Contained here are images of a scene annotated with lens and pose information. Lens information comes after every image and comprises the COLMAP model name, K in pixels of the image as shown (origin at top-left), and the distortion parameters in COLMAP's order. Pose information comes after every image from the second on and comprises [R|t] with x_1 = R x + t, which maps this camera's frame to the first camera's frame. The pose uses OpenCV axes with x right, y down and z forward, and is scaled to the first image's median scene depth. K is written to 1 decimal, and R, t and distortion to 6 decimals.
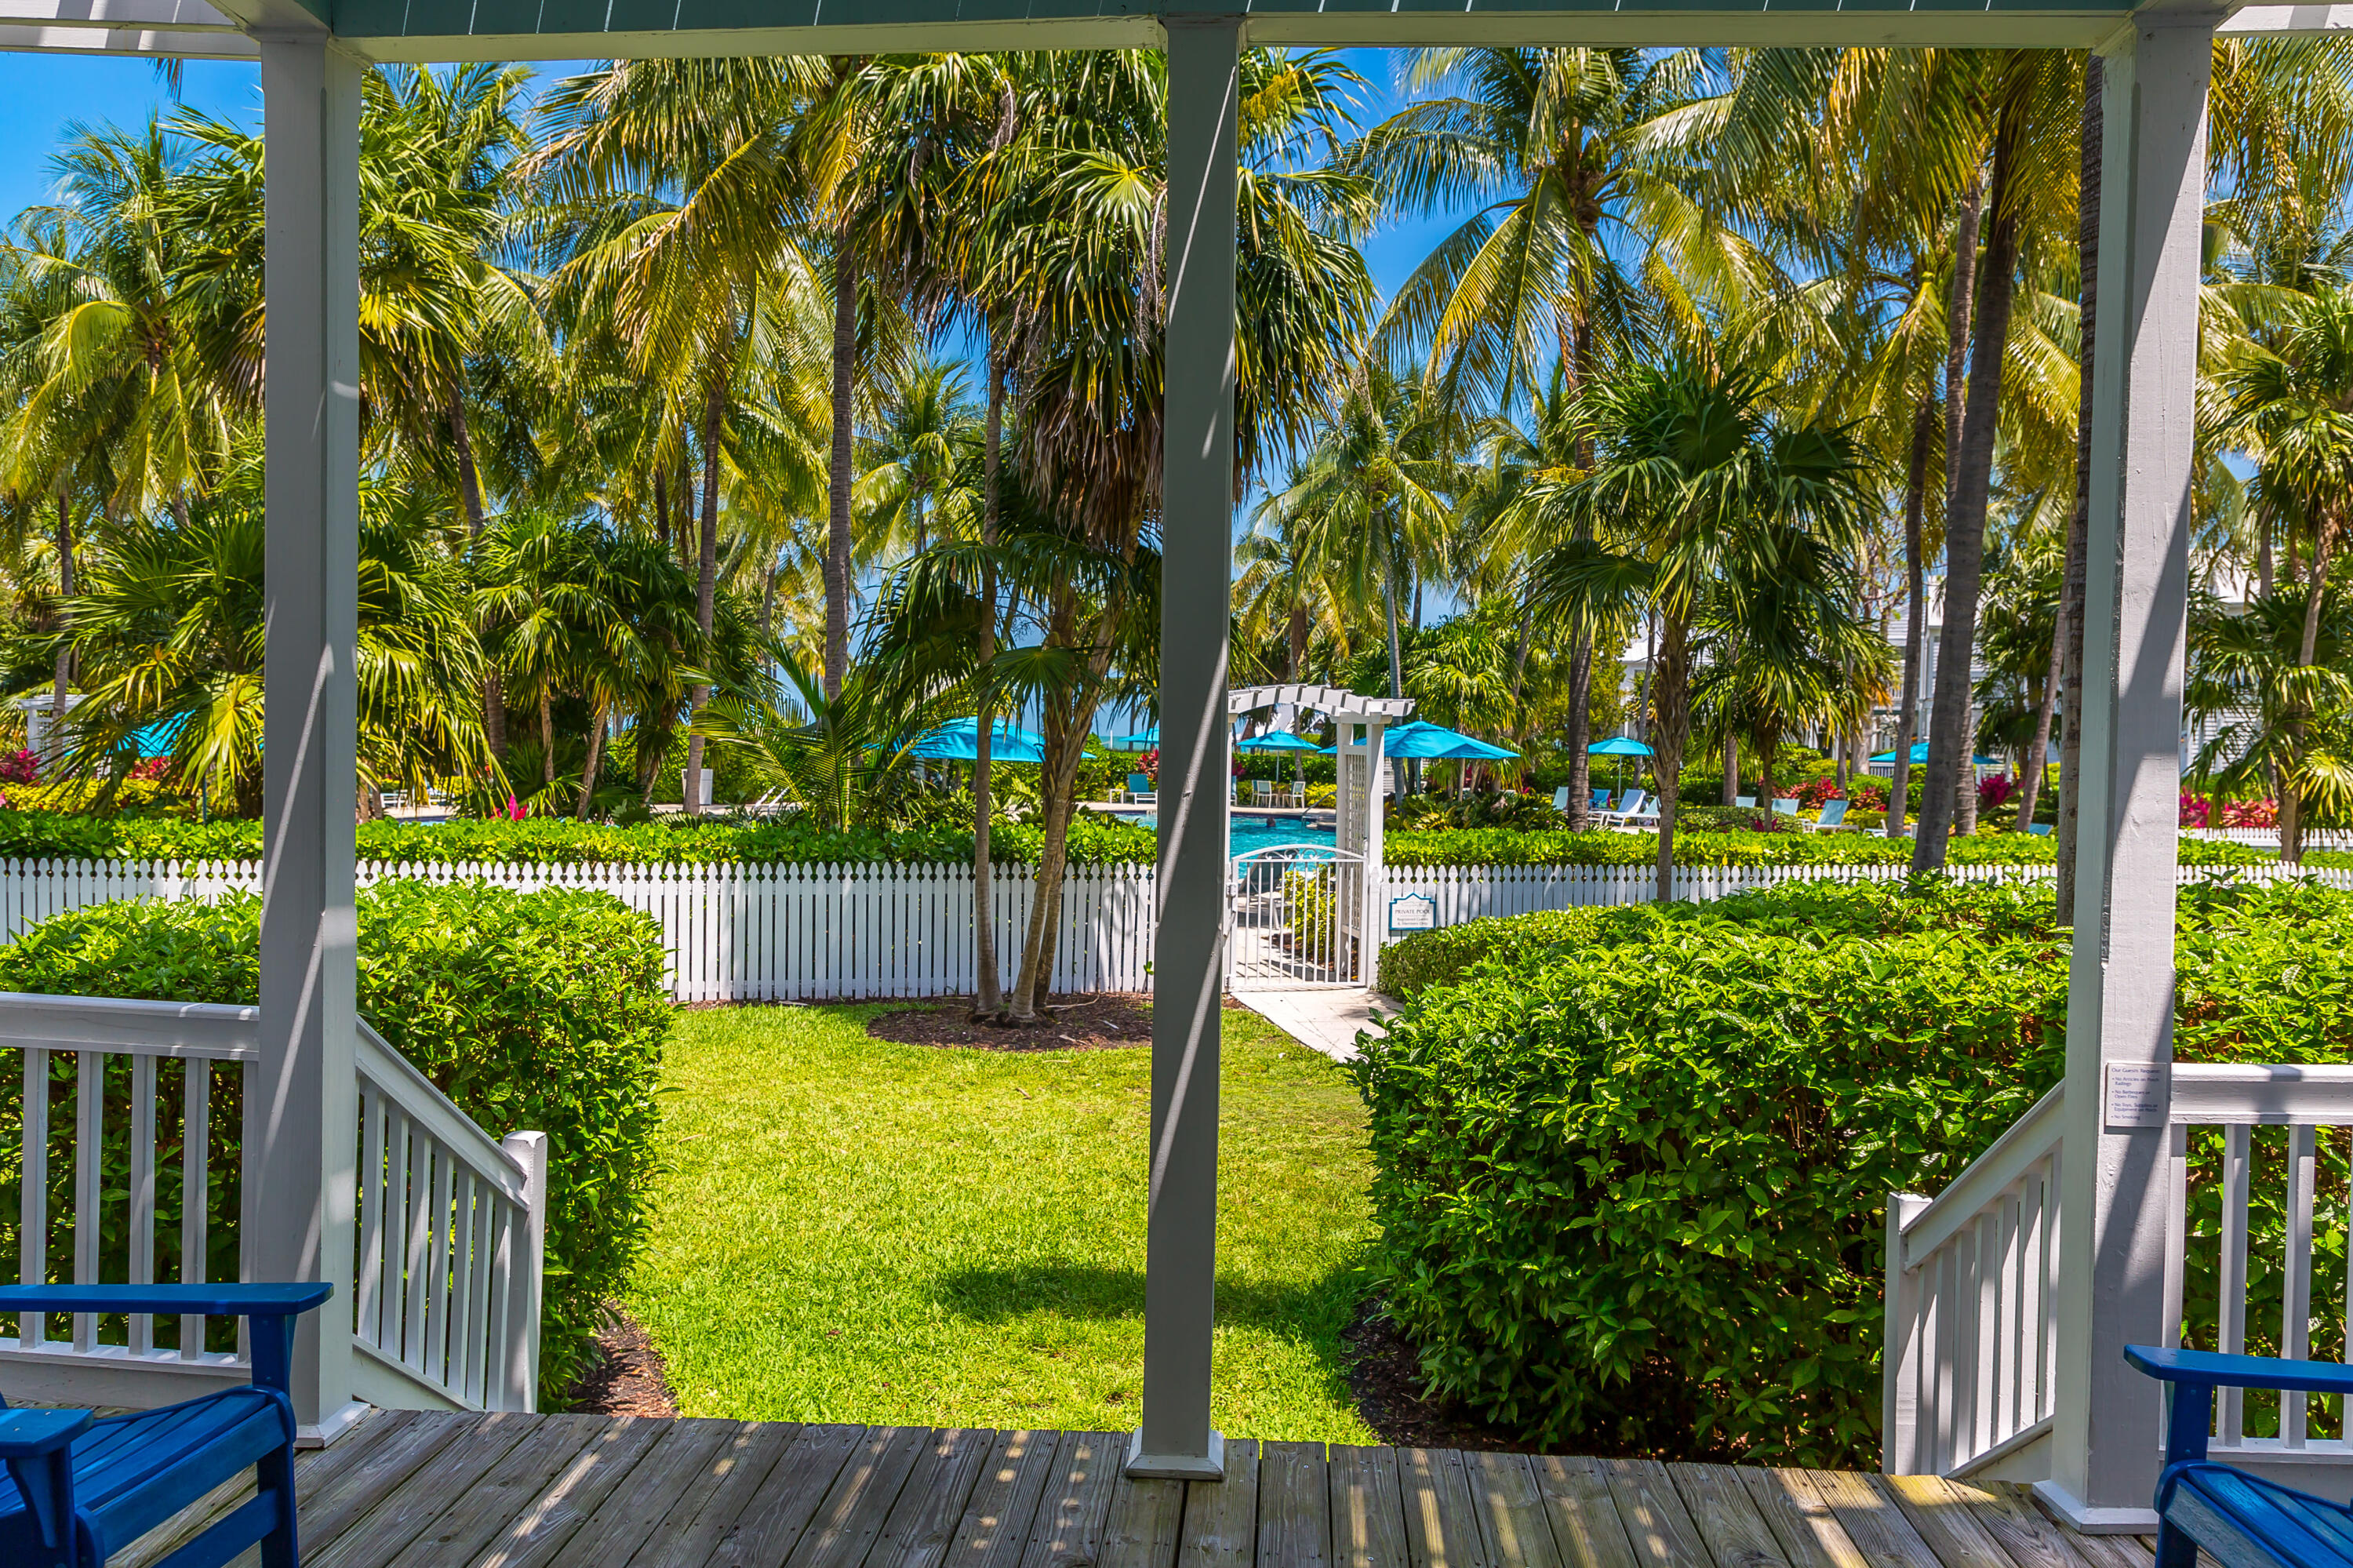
lens RADIAL K [[1730.3, 0, 1168.1], [0, 1730.3, 772.1], [0, 0, 1]] dist [0.004034, 0.008341]
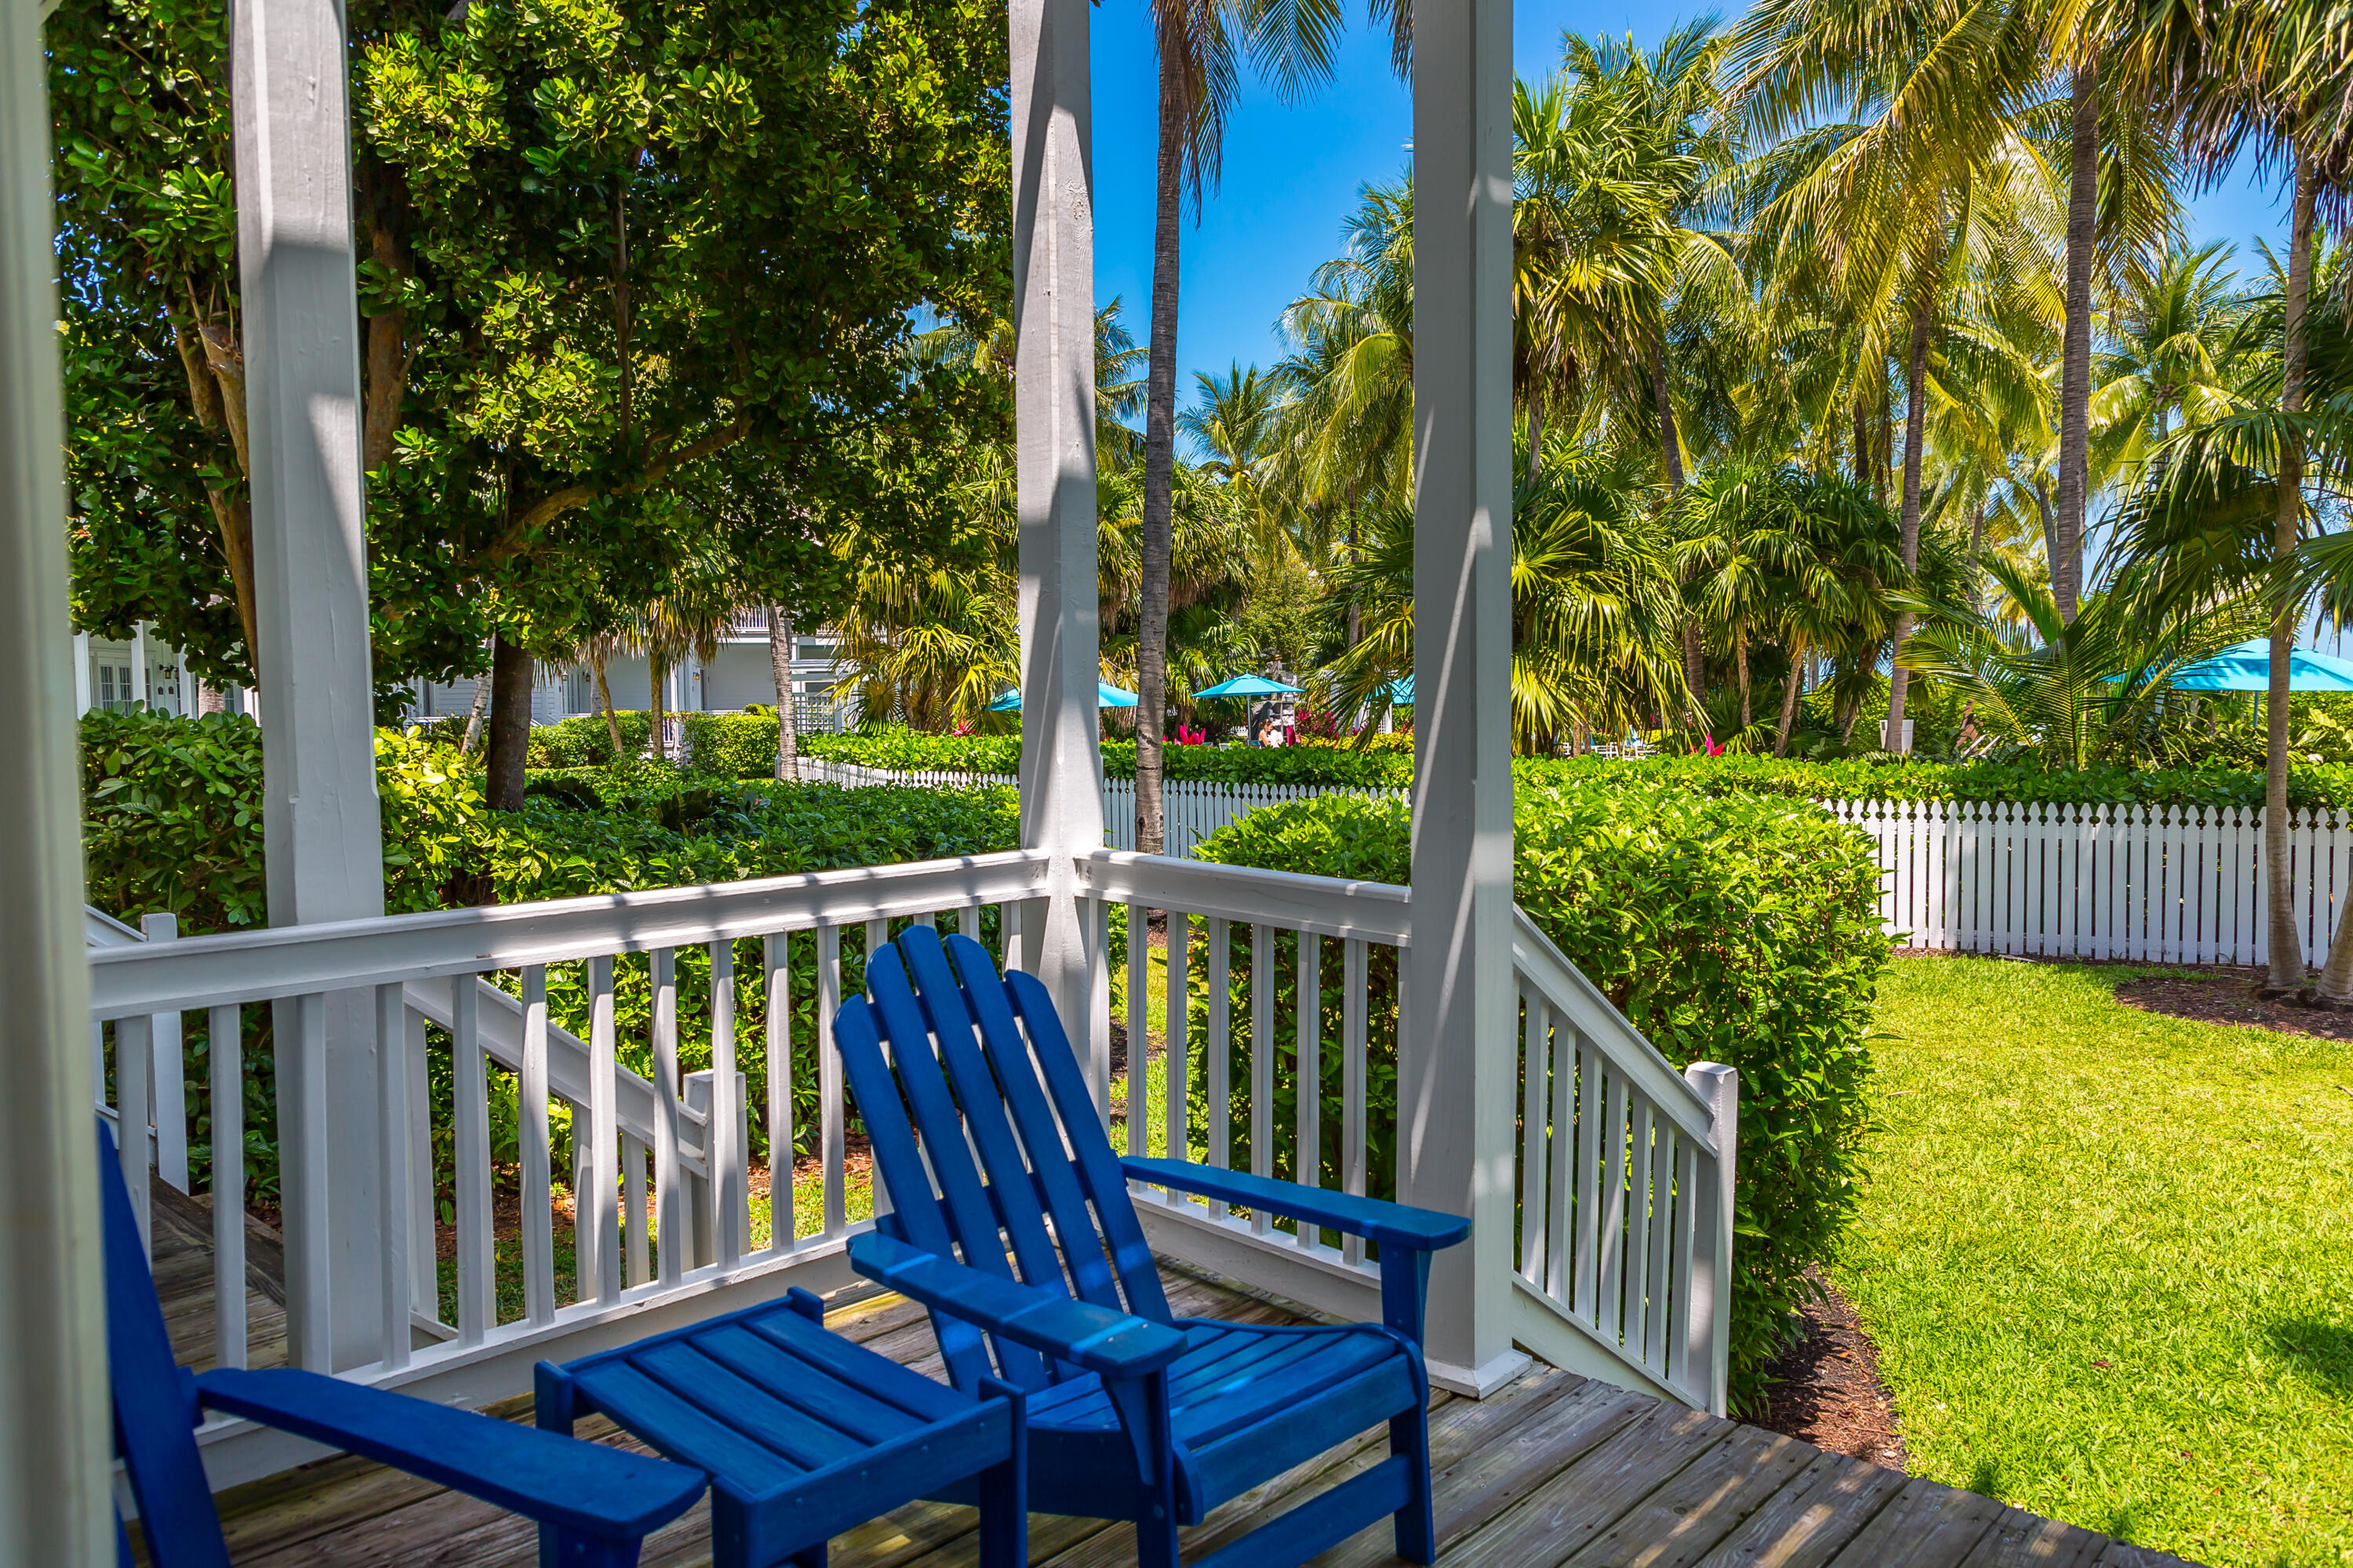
lens RADIAL K [[1610.1, 0, 1169.4], [0, 1610.1, 779.0], [0, 0, 1]] dist [0.010902, -0.000203]
pose [[0.772969, 0.009321, -0.634375, -0.025707], [0.008900, 0.999634, 0.025532, 0.015241], [0.634381, -0.025381, 0.772604, 0.075210]]
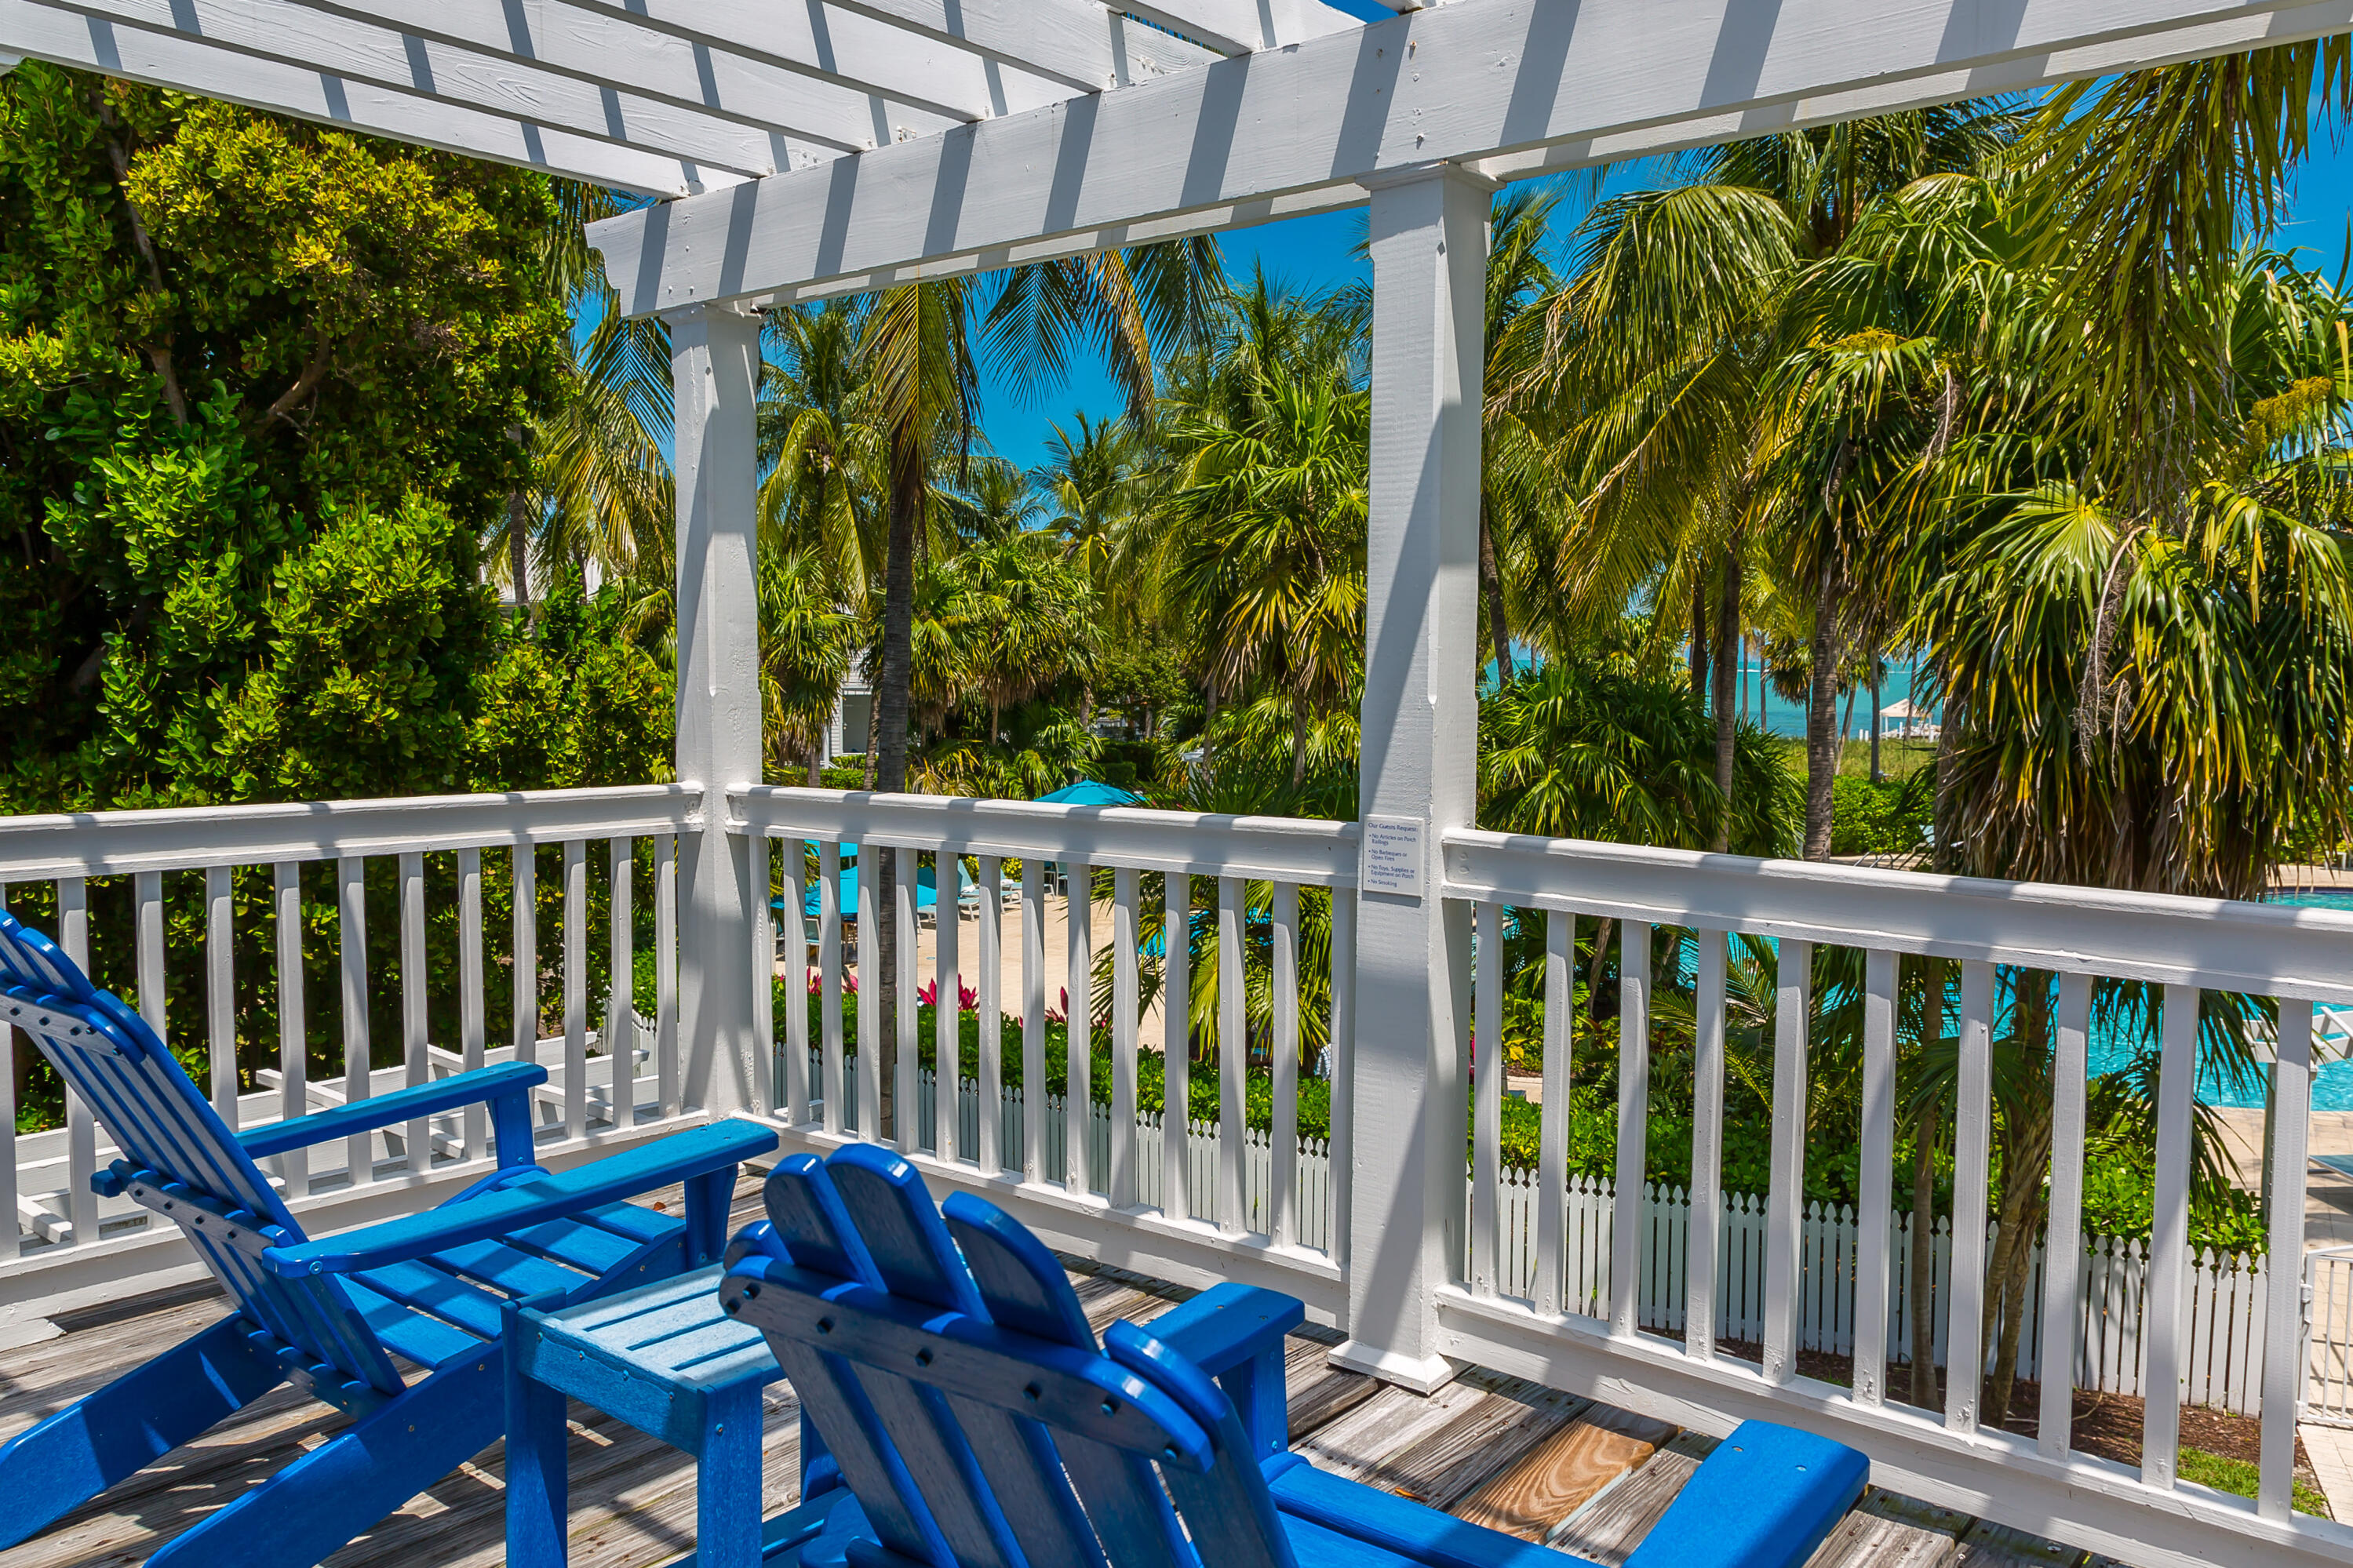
lens RADIAL K [[1819.5, 0, 1176.5], [0, 1819.5, 784.0], [0, 0, 1]] dist [0.013858, 0.003741]
pose [[0.810436, 0.030976, -0.585008, 0.109161], [-0.006220, 0.999000, 0.044281, -0.208263], [0.585795, -0.032248, 0.809818, 0.060511]]
